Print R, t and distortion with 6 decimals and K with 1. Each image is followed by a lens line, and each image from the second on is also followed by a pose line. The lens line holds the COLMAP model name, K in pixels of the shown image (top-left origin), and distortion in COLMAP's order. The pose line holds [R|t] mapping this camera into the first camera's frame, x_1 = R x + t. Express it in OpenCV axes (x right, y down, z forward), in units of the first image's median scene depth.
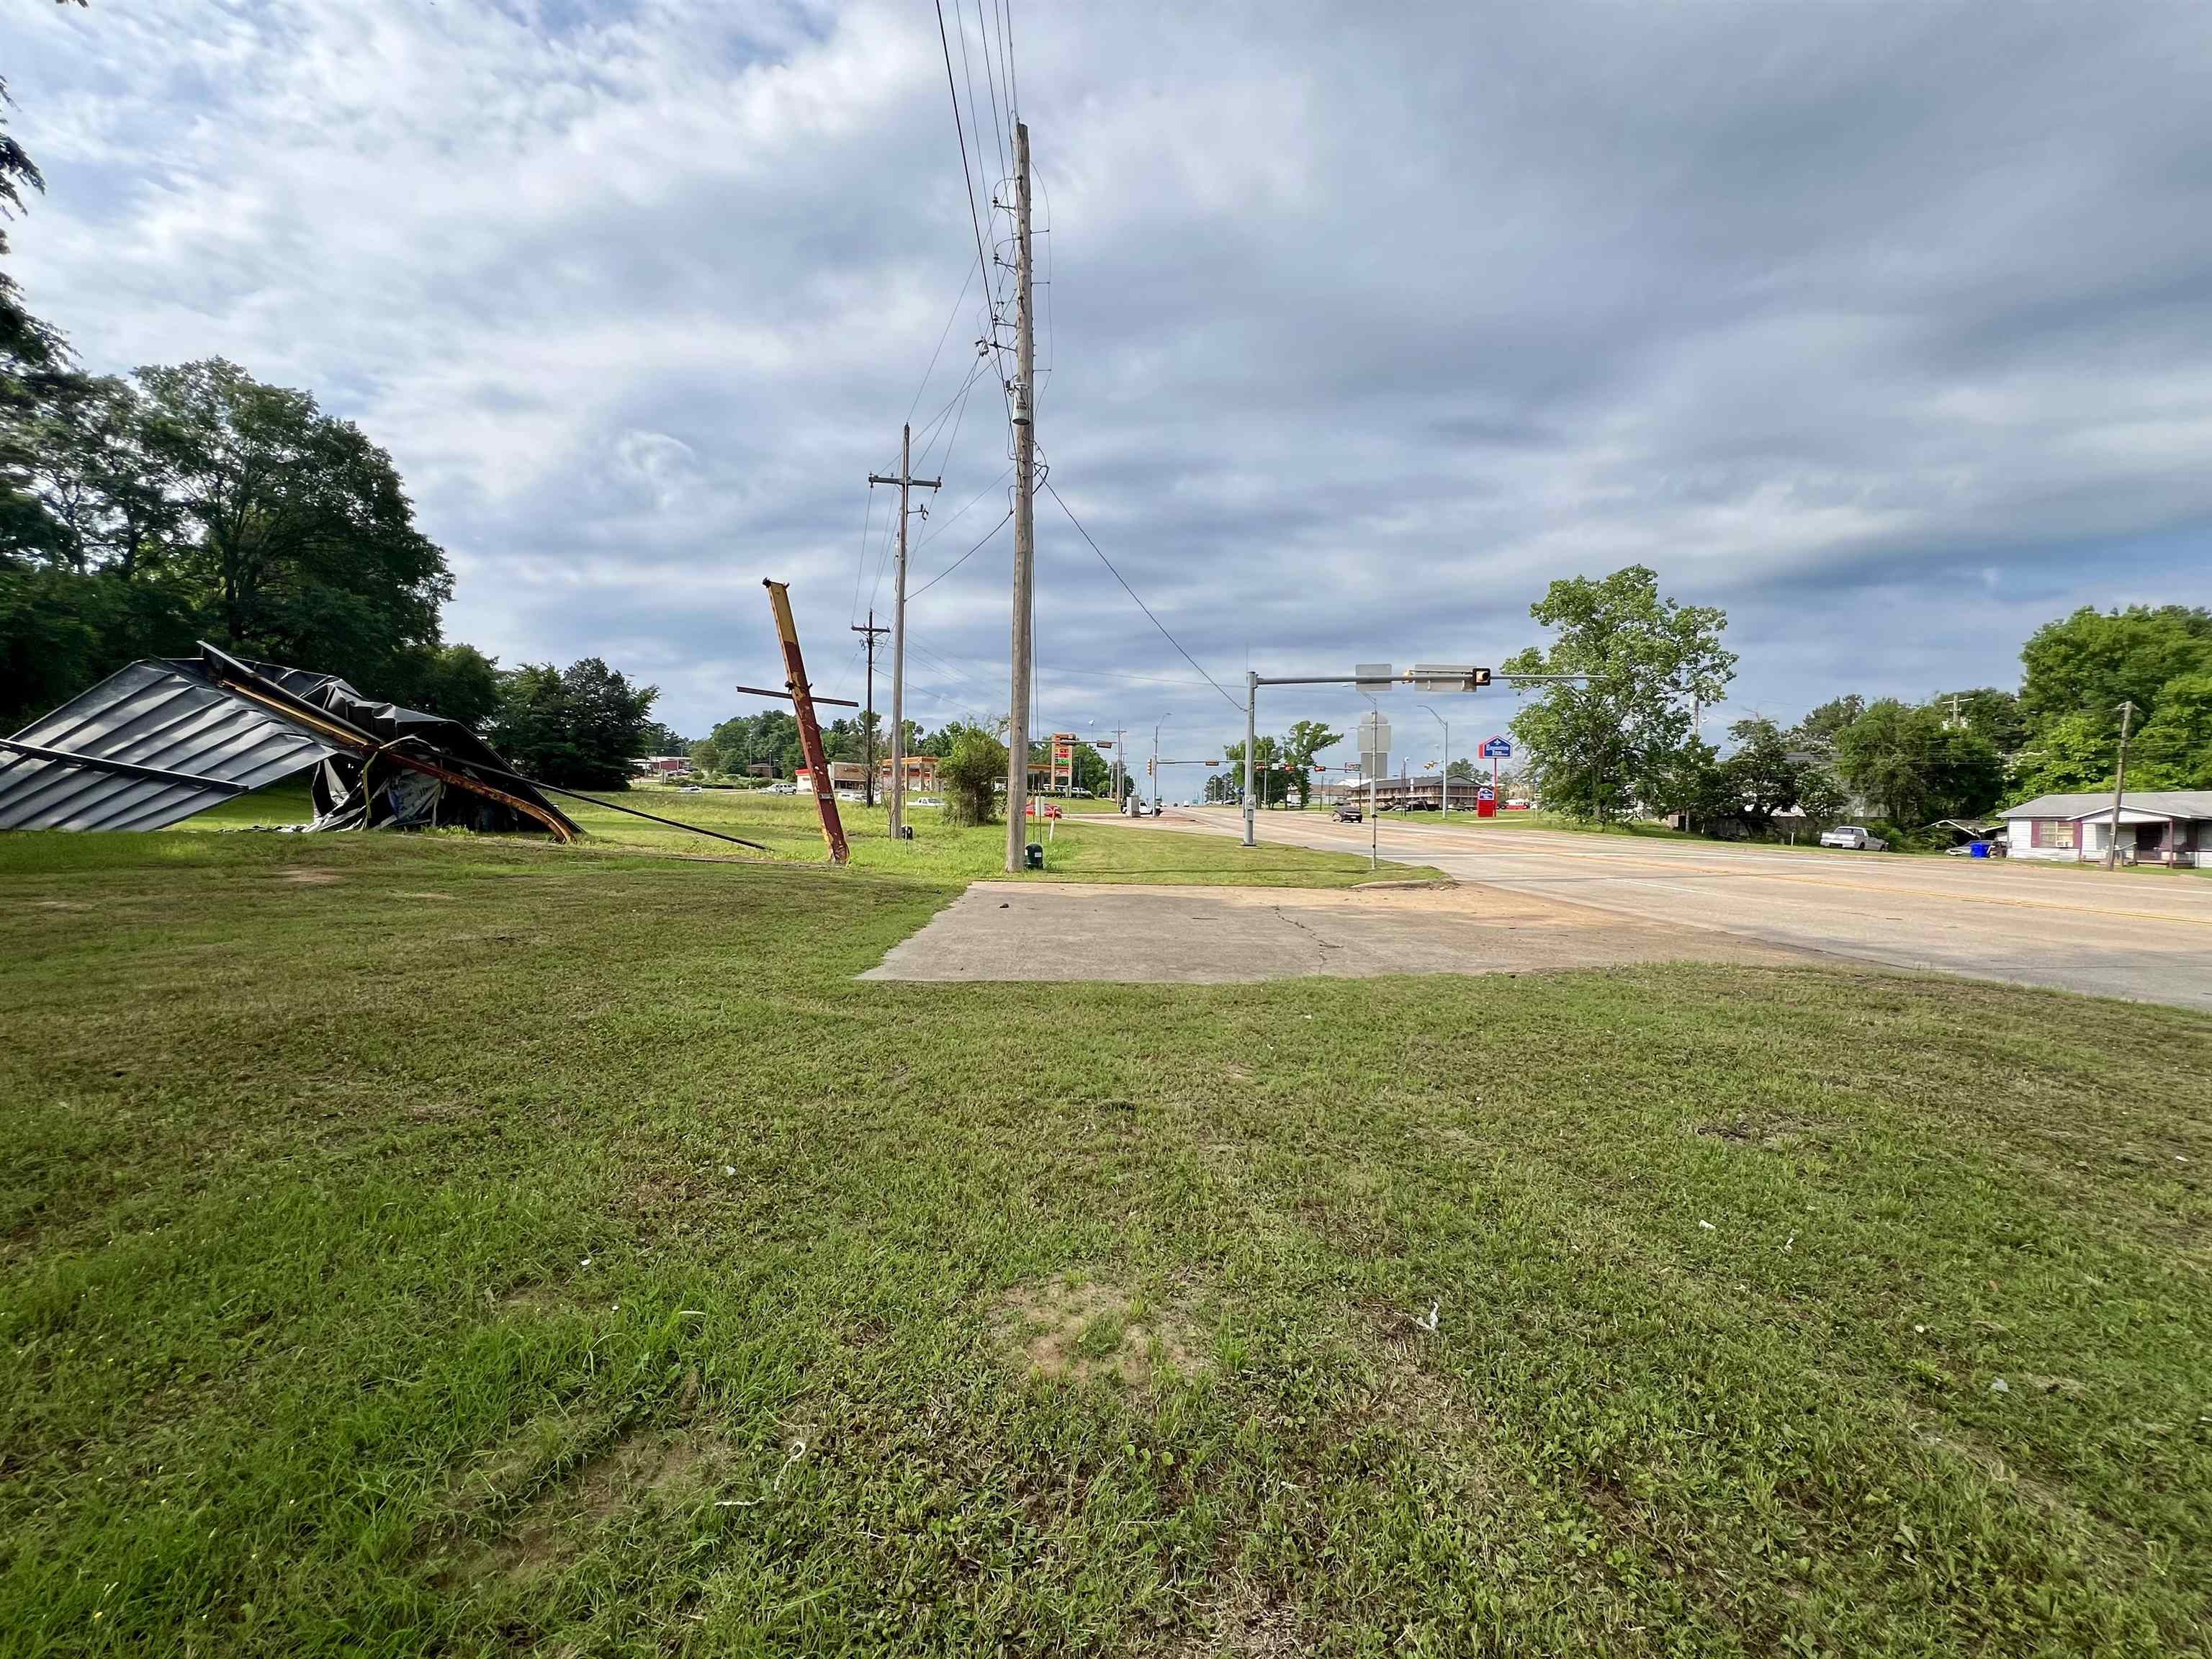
lens RADIAL K [[885.3, 0, 1108.3], [0, 885.3, 845.5], [0, 0, 1]] dist [-0.002446, 0.001417]
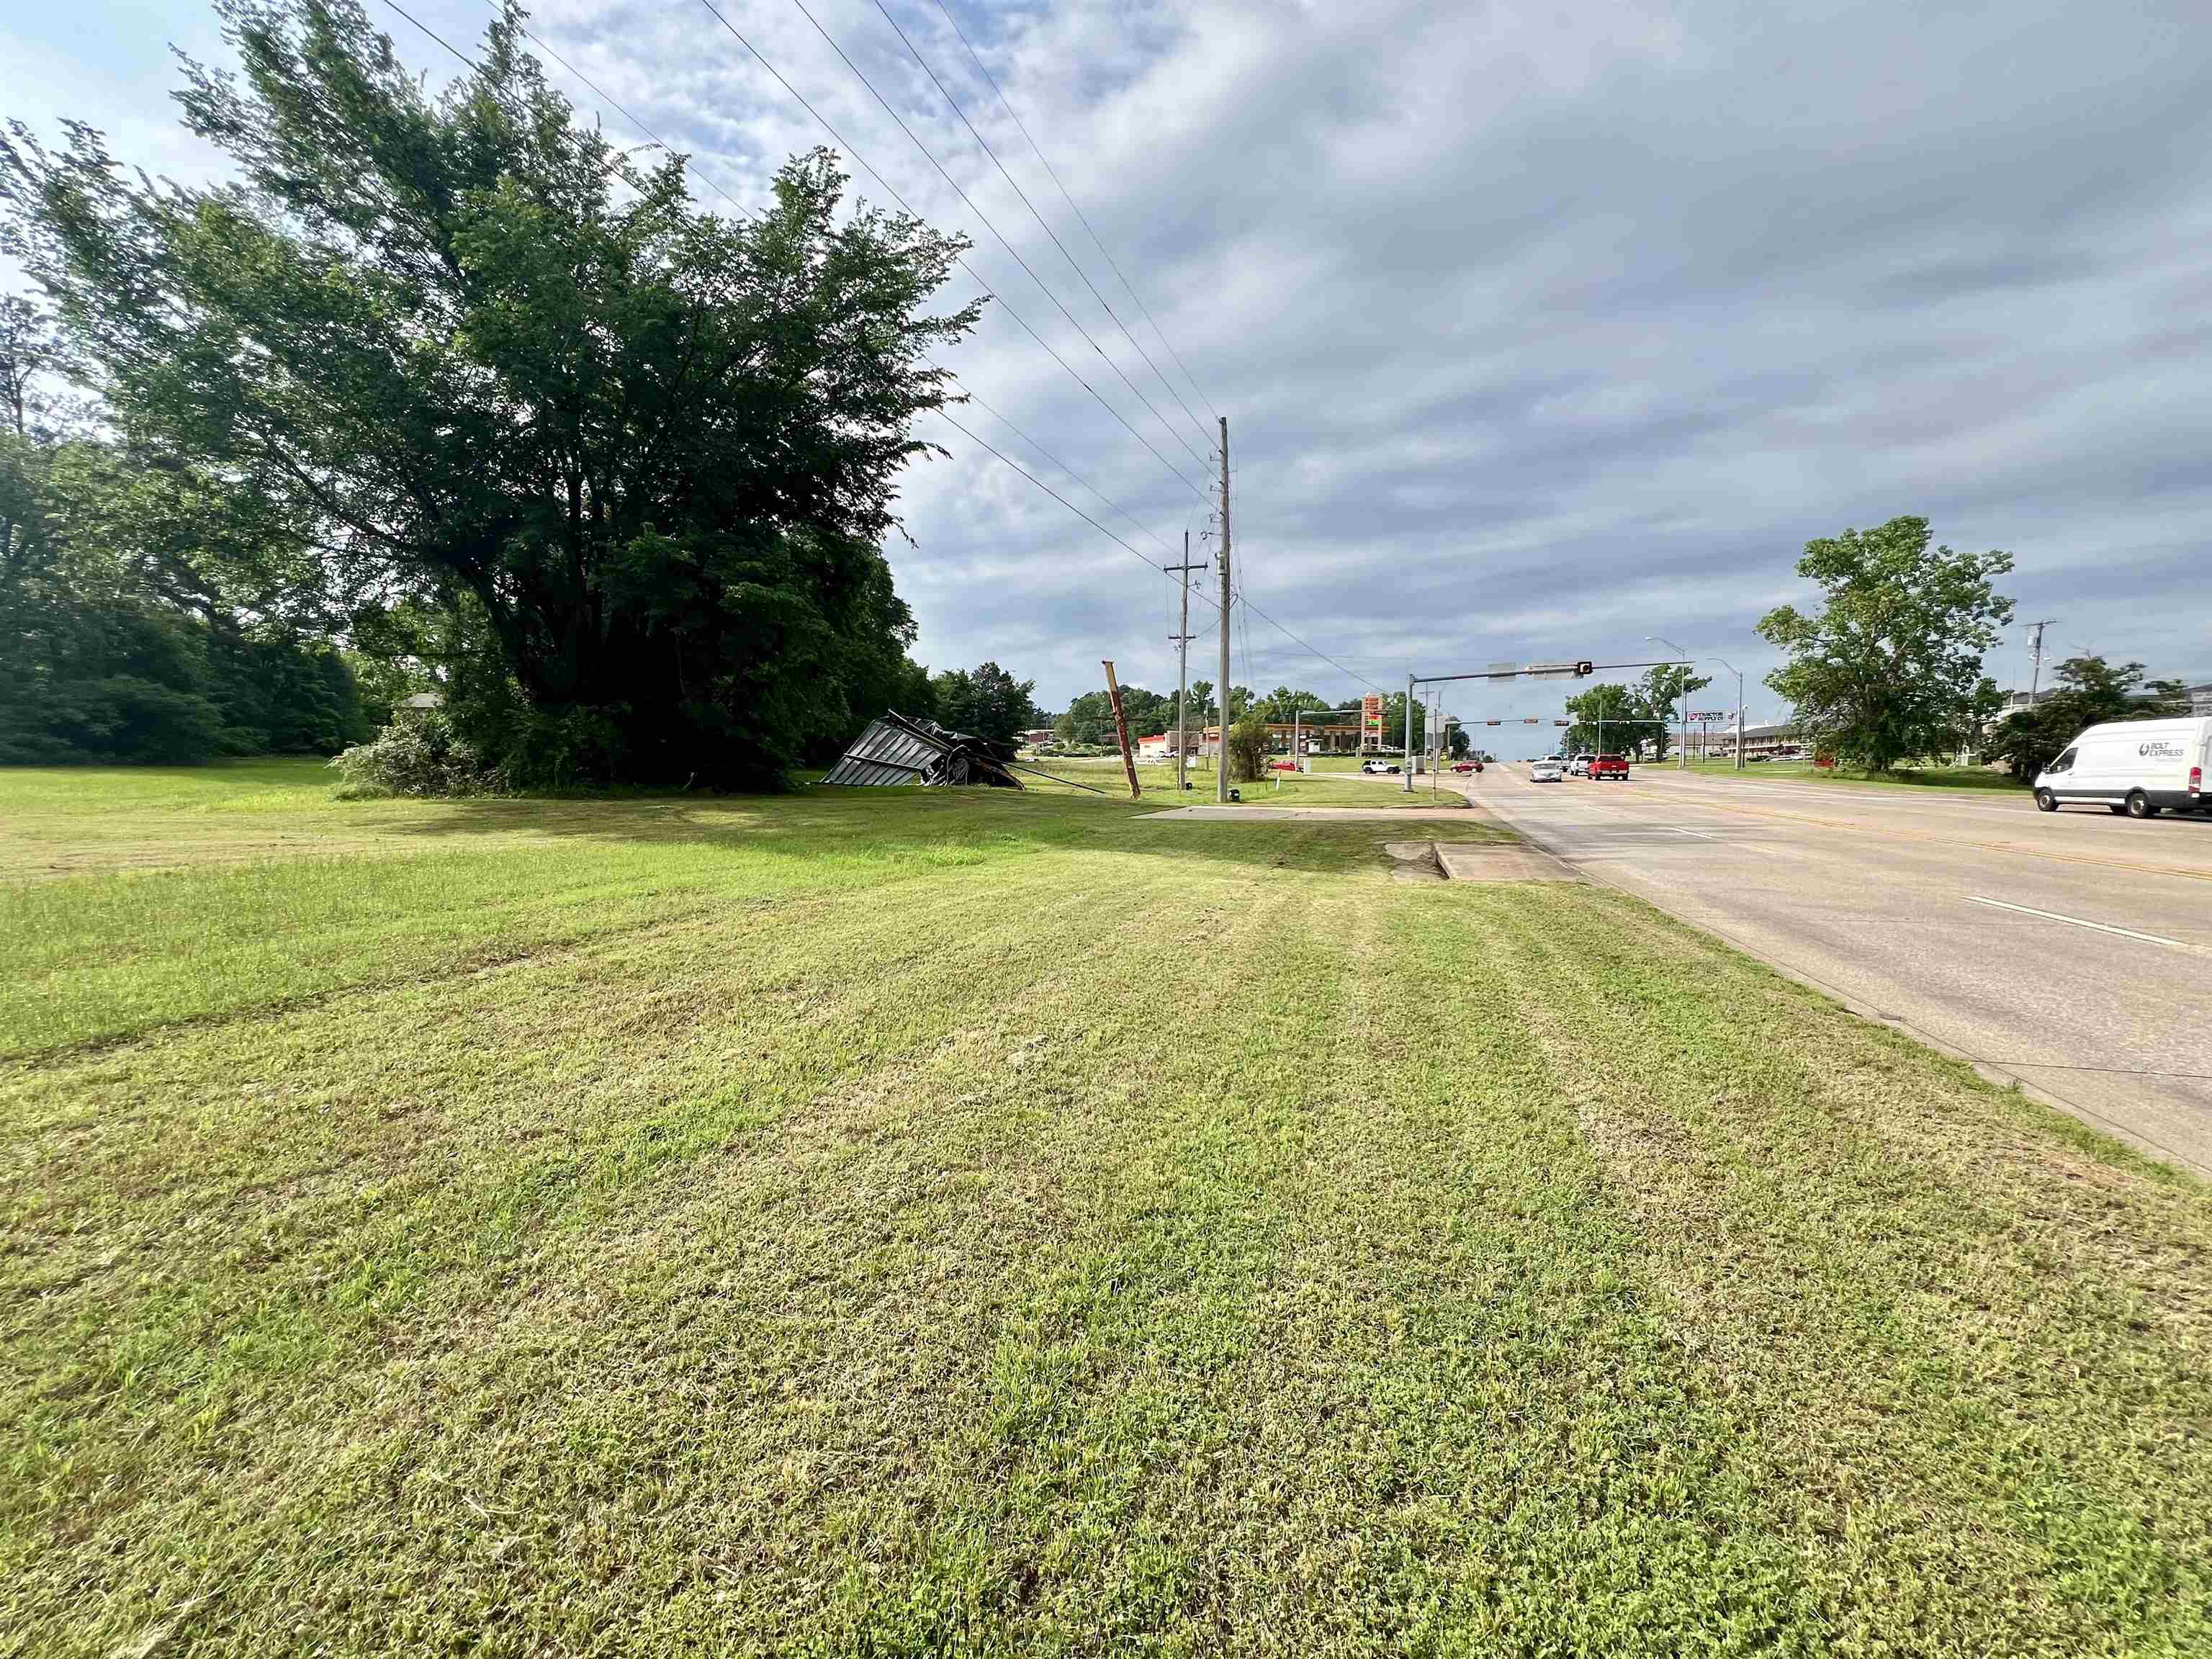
lens RADIAL K [[885.3, 0, 1107.0], [0, 885.3, 832.7], [0, 0, 1]] dist [-0.002446, 0.001417]
pose [[0.928580, 0.005209, -0.371095, 0.112300], [0.005818, 0.999574, 0.028591, 0.011143], [0.371086, -0.028709, 0.928155, -0.266280]]
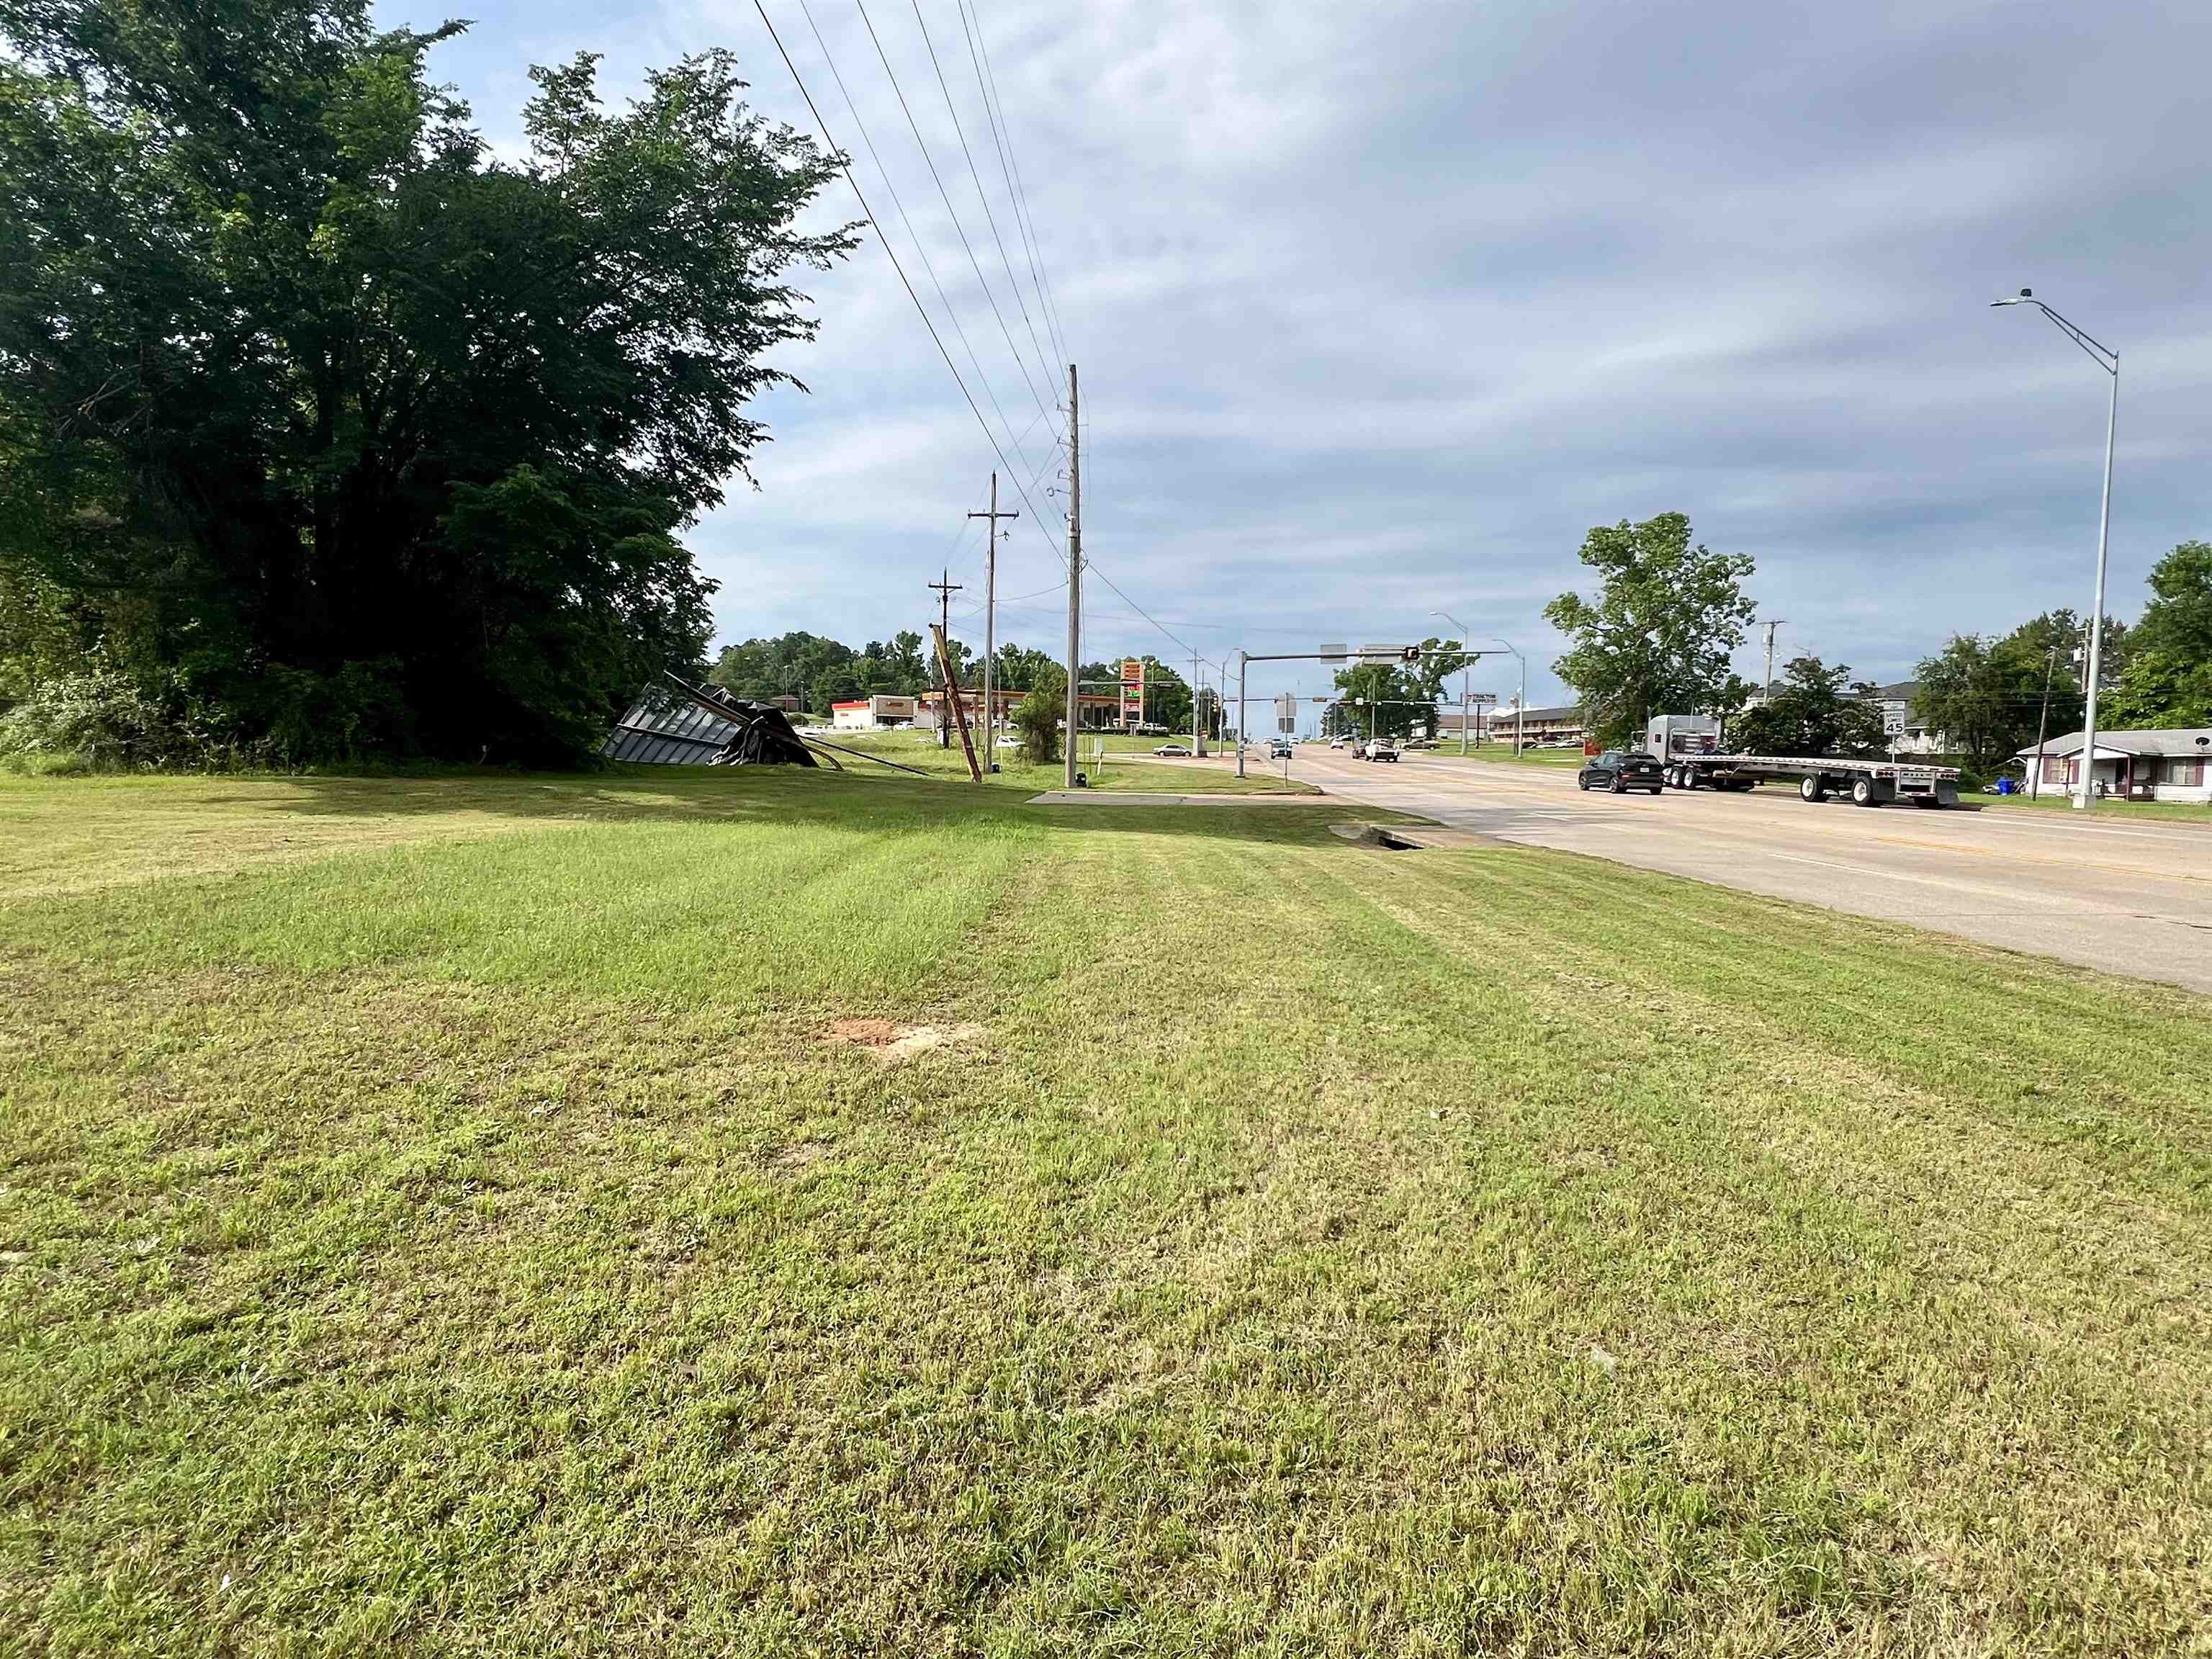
lens RADIAL K [[1153.4, 0, 1102.9], [0, 1153.4, 835.7], [0, 0, 1]] dist [-0.002564, 0.002391]
pose [[0.996138, 0.002835, -0.087756, 0.047946], [0.000333, 0.999350, 0.036056, 0.012221], [0.087801, -0.035946, 0.995489, -0.380030]]
